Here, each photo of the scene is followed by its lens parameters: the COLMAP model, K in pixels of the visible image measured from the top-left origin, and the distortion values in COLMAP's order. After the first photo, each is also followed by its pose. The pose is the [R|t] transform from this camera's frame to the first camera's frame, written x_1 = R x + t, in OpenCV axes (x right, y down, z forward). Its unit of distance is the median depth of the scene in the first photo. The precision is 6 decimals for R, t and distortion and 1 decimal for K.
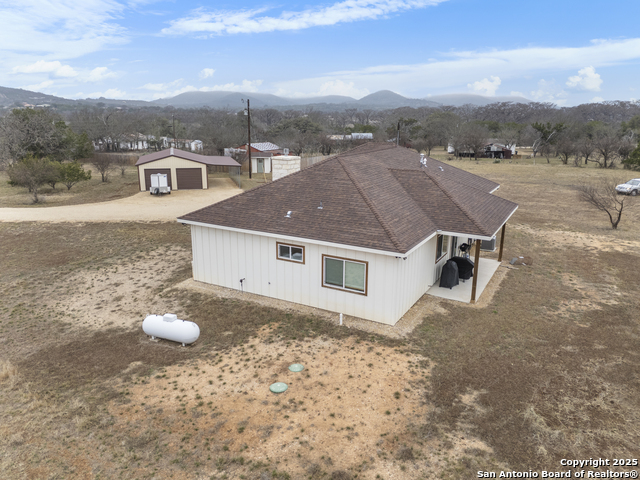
lens RADIAL K [[467.5, 0, 317.1], [0, 467.5, 240.1], [0, 0, 1]] dist [0.080635, -0.073527]
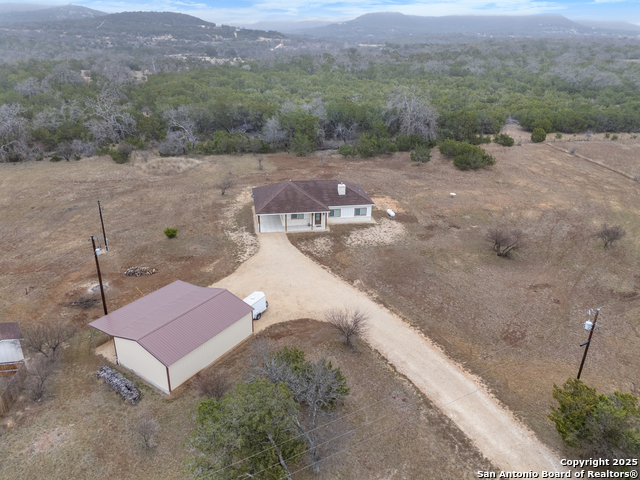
lens RADIAL K [[467.5, 0, 317.1], [0, 467.5, 240.1], [0, 0, 1]] dist [0.080635, -0.073527]
pose [[-0.631068, -0.324366, 0.704656, -2.437608], [0.183301, 0.820304, 0.541759, -1.703182], [-0.753760, 0.471050, -0.458211, 2.883219]]
